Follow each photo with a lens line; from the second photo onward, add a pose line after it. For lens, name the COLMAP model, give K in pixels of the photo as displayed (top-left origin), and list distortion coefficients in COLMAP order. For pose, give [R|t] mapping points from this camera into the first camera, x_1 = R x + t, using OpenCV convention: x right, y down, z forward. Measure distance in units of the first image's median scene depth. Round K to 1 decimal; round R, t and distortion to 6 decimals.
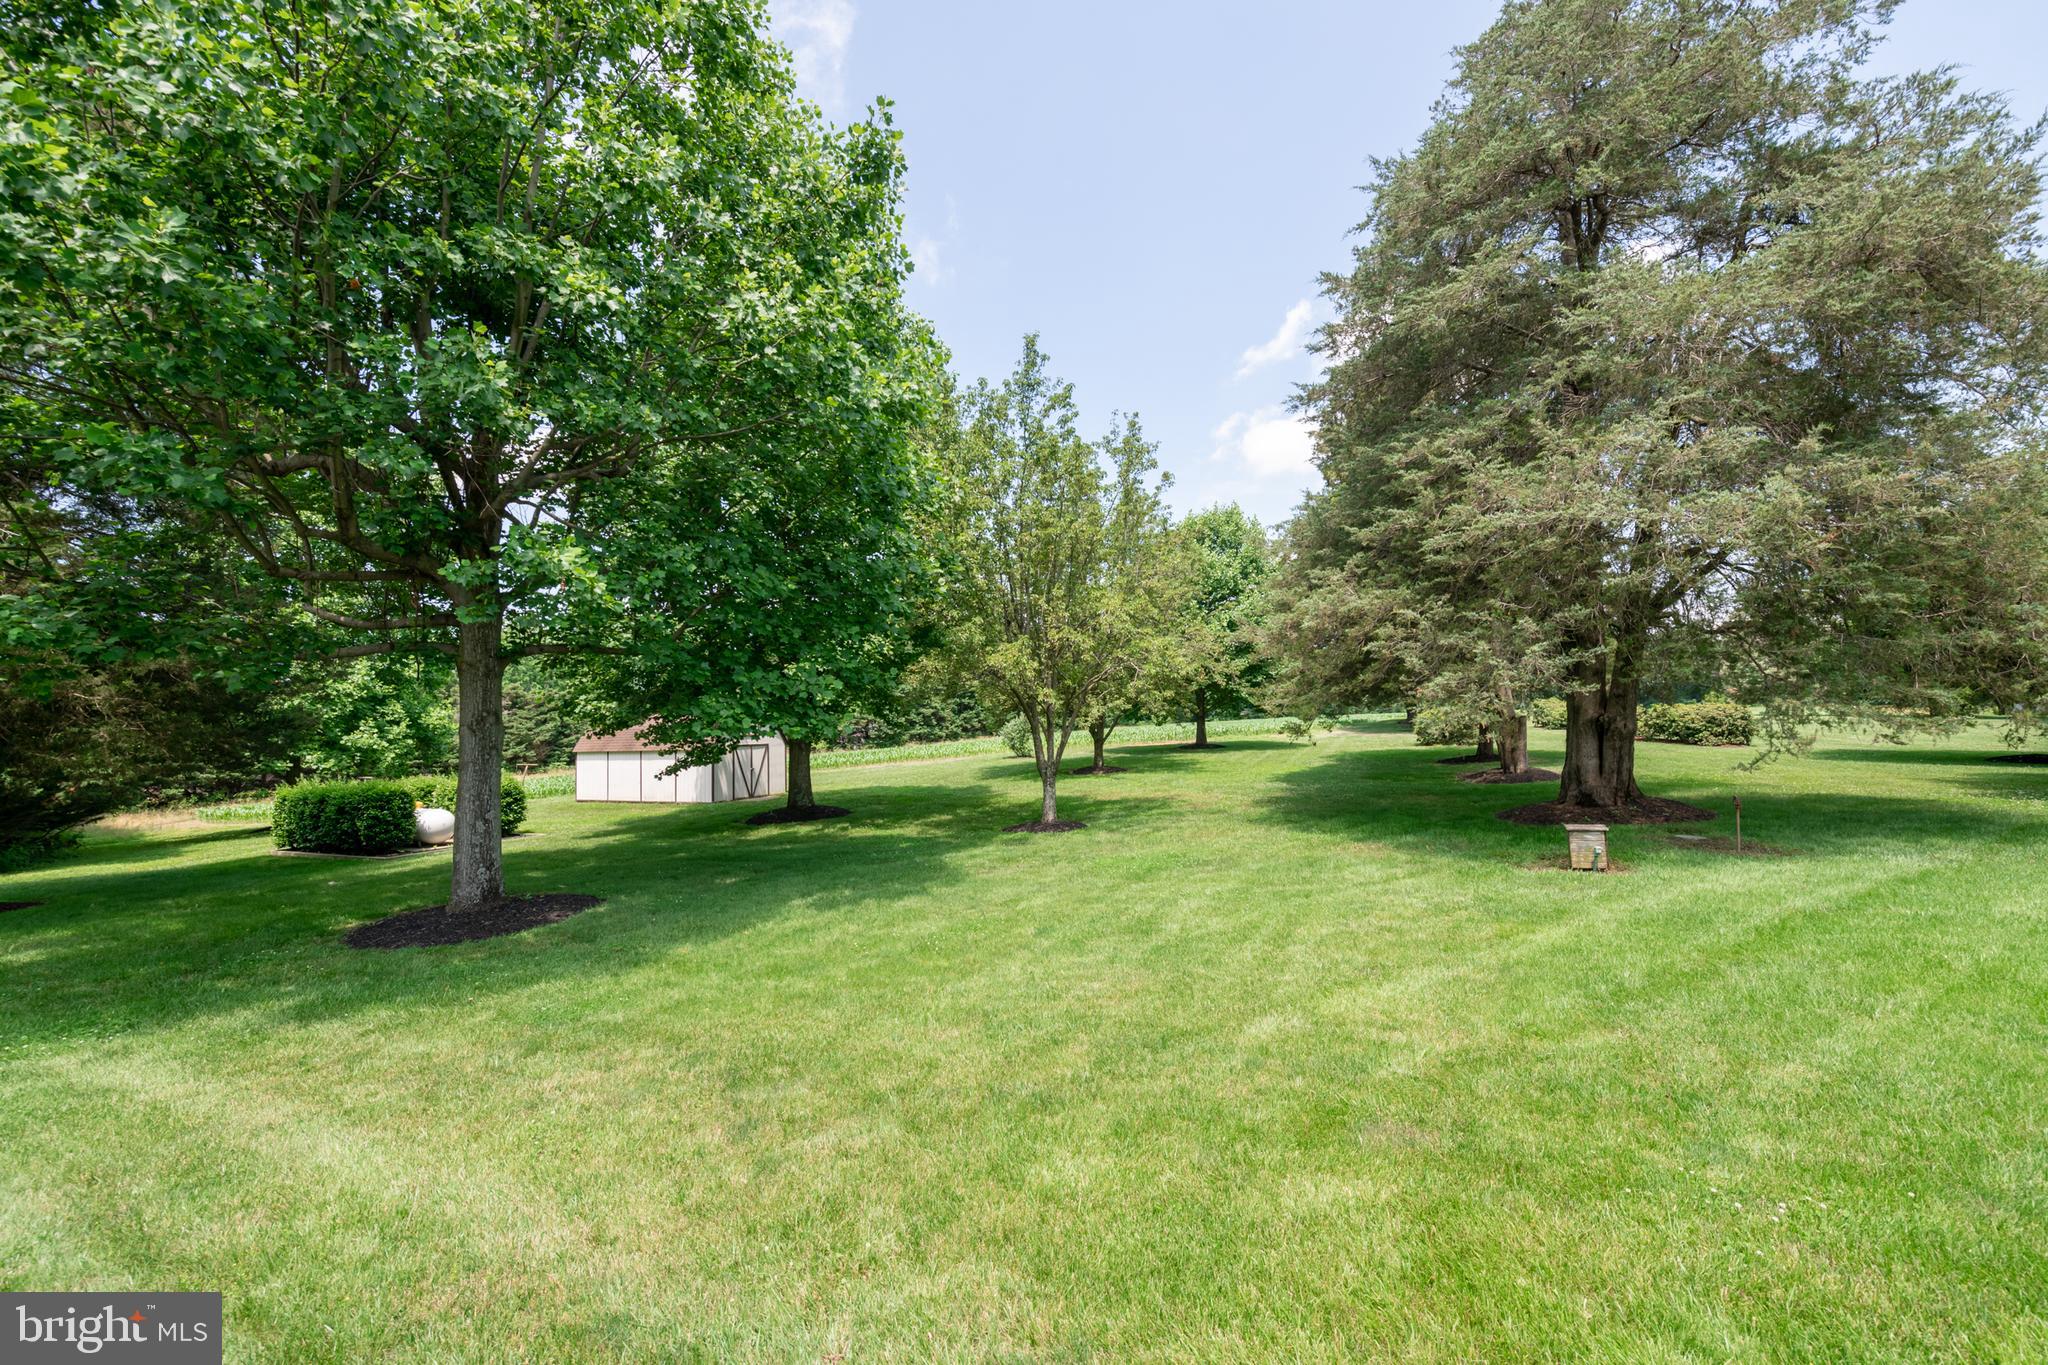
lens RADIAL K [[833.0, 0, 1043.5], [0, 833.0, 684.2], [0, 0, 1]] dist [0.001125, -0.000816]
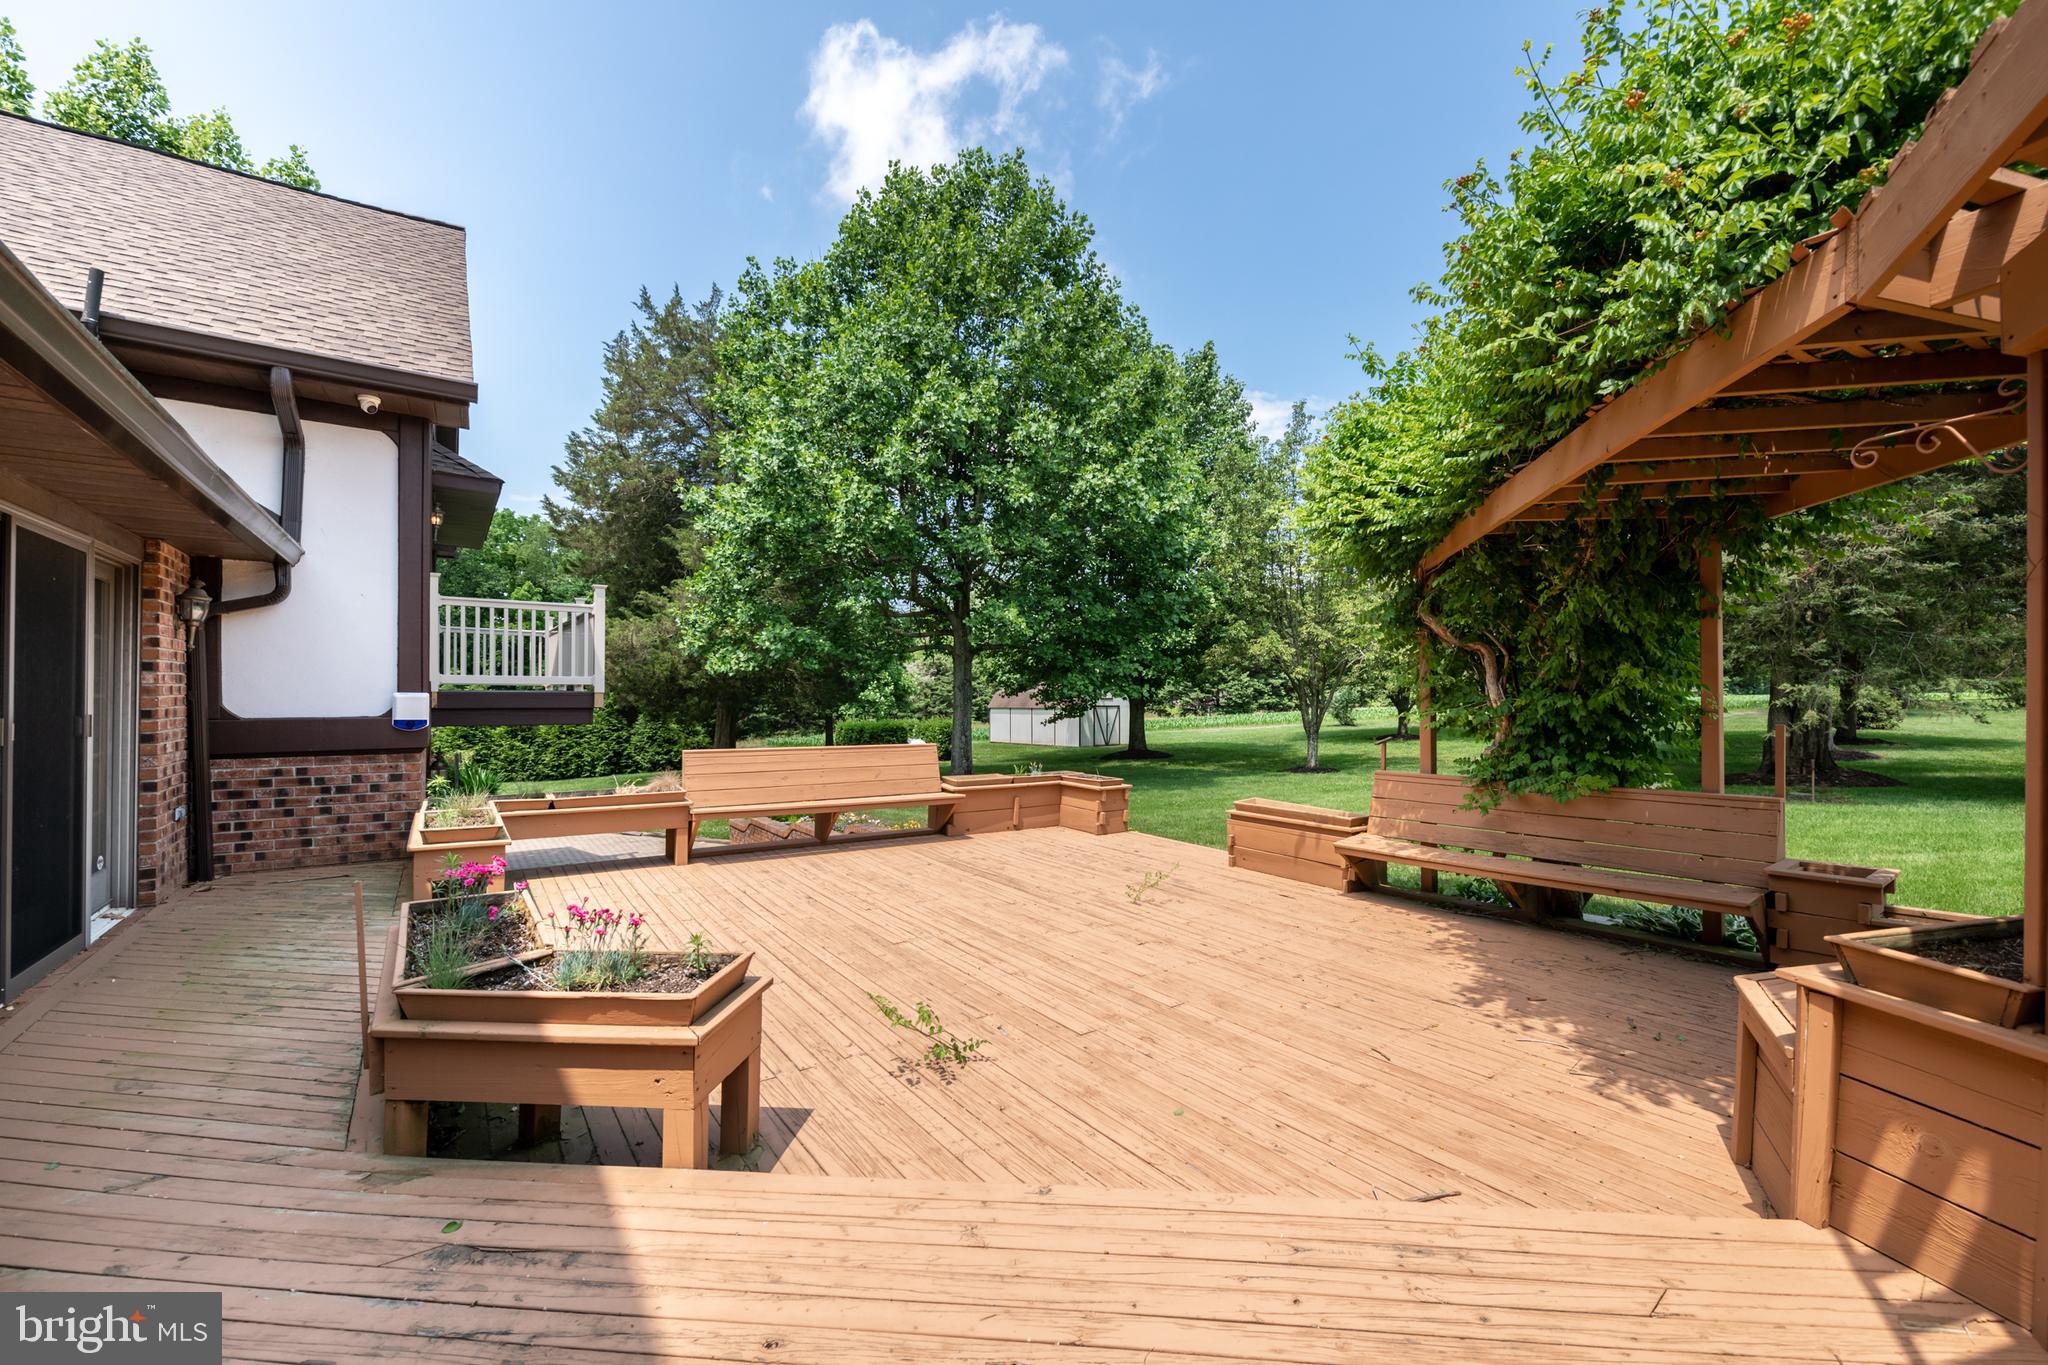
lens RADIAL K [[833.0, 0, 1019.7], [0, 833.0, 680.6], [0, 0, 1]] dist [0.001125, -0.000816]
pose [[0.896769, 0.014405, -0.442264, 0.151067], [0.000091, 0.999464, 0.032737, -0.014914], [0.442498, -0.029398, 0.896287, -0.342163]]
